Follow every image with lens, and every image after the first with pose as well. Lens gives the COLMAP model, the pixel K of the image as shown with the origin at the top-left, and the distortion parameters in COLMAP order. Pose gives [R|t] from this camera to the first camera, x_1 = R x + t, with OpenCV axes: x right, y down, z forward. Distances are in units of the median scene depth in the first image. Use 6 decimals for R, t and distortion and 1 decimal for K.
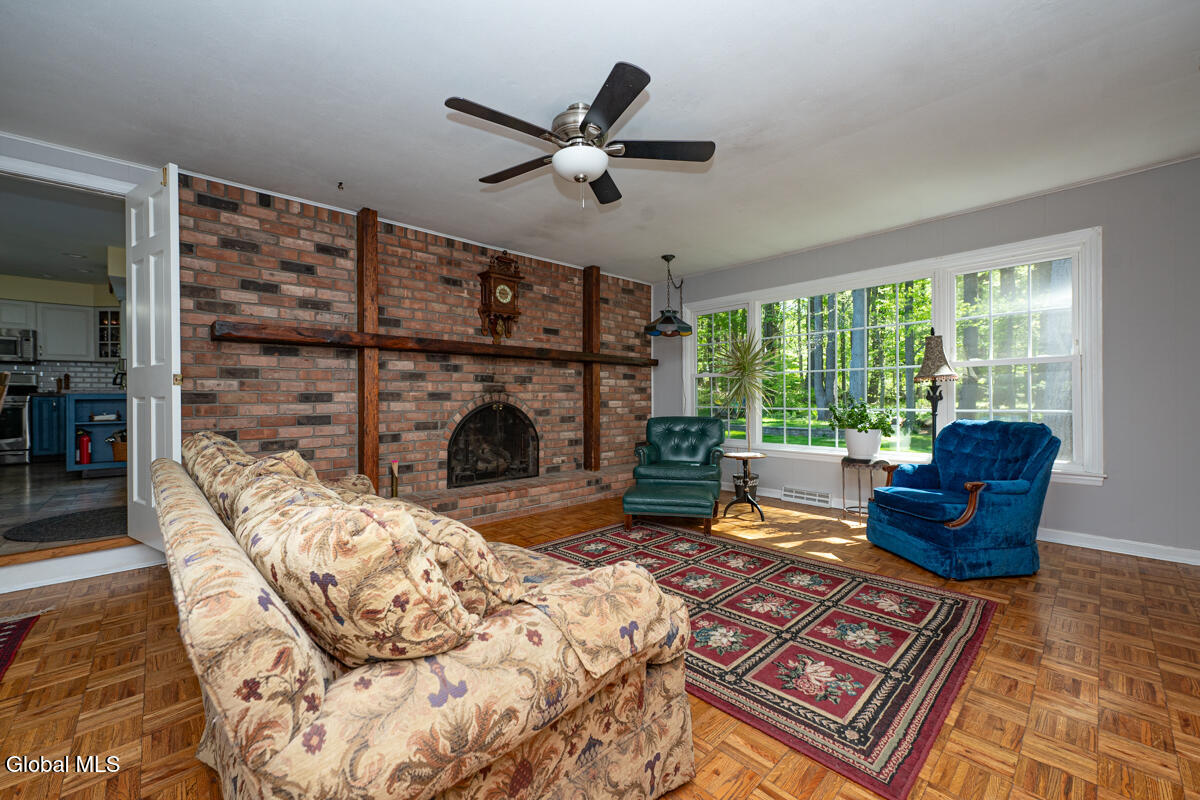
lens RADIAL K [[475.8, 0, 599.1], [0, 475.8, 401.0], [0, 0, 1]] dist [-0.002273, -0.000168]
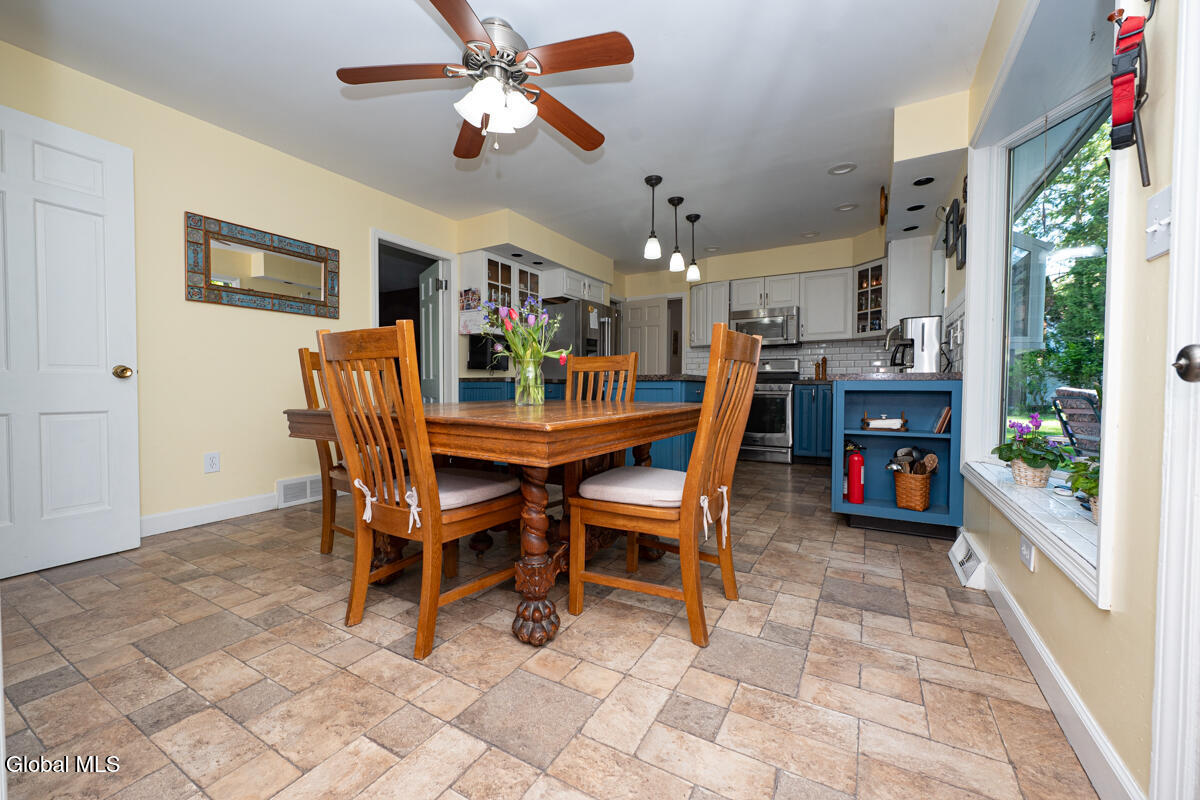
lens RADIAL K [[475.8, 0, 595.7], [0, 475.8, 397.7], [0, 0, 1]] dist [-0.002273, -0.000168]
pose [[0.294116, 0.028344, -0.955349, -0.461253], [-0.004180, 0.999589, 0.028370, -0.007260], [0.955761, -0.004351, 0.294113, 0.387520]]
